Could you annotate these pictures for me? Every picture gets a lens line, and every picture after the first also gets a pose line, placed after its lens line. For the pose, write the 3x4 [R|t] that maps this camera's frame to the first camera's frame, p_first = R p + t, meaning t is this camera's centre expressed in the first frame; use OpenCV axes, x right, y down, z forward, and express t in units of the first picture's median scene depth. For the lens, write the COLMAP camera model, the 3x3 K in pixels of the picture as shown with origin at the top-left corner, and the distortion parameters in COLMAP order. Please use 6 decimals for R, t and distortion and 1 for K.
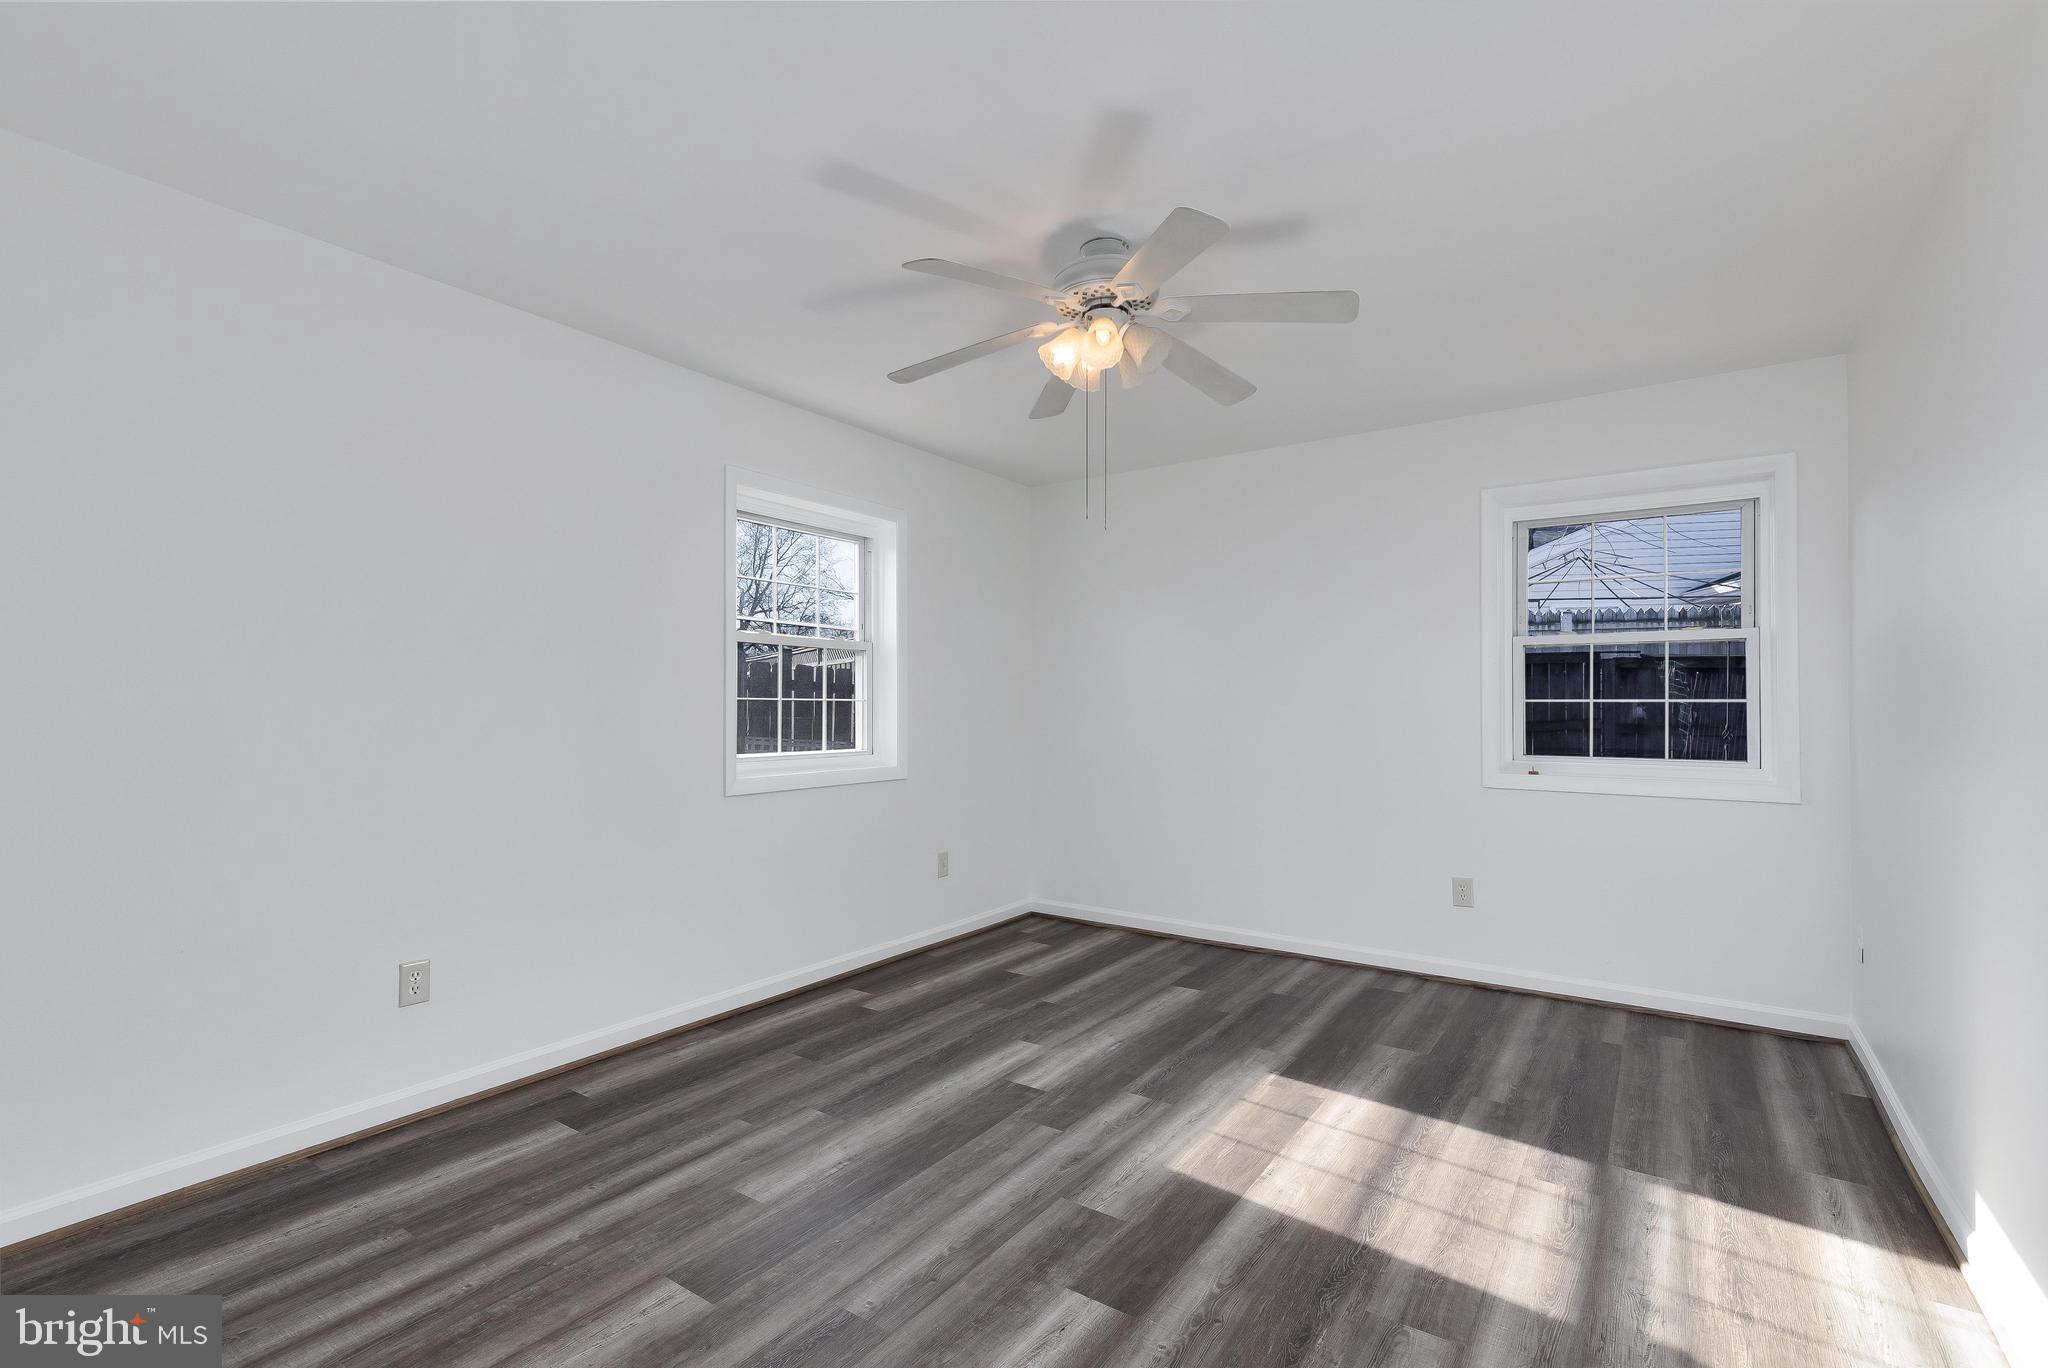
lens RADIAL K [[918.5, 0, 1005.3], [0, 918.5, 663.1], [0, 0, 1]] dist [0.010509, -0.002456]
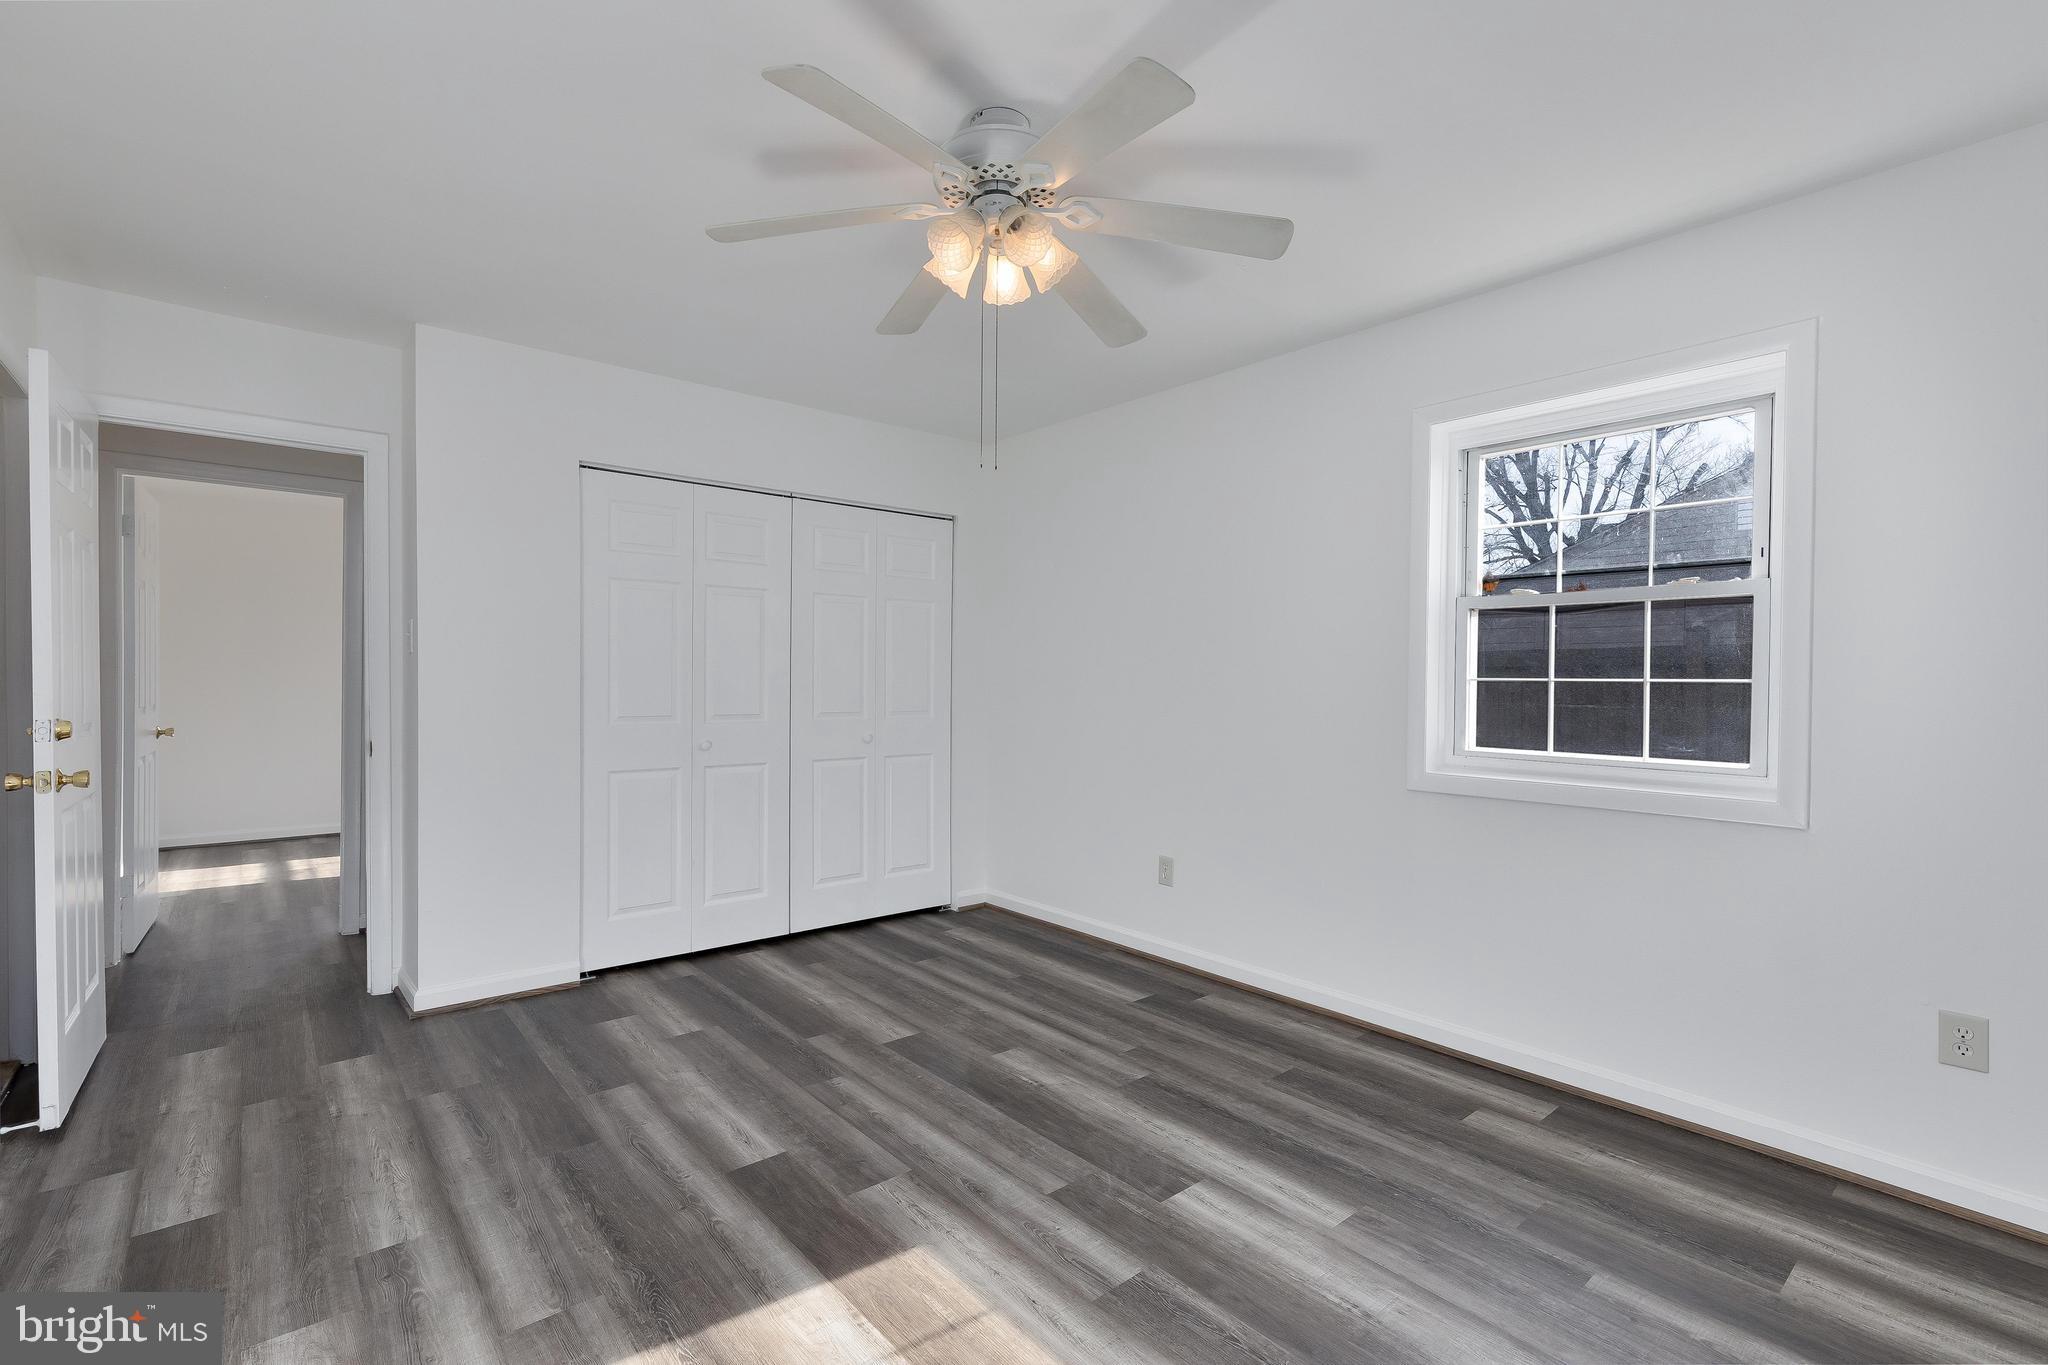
lens RADIAL K [[918.5, 0, 1038.2], [0, 918.5, 692.5], [0, 0, 1]] dist [0.010509, -0.002456]
pose [[-0.231113, 0.011317, -0.972861, 0.899719], [0.035888, 0.999351, 0.003100, 0.051496], [0.972265, -0.034197, -0.231369, 1.239691]]
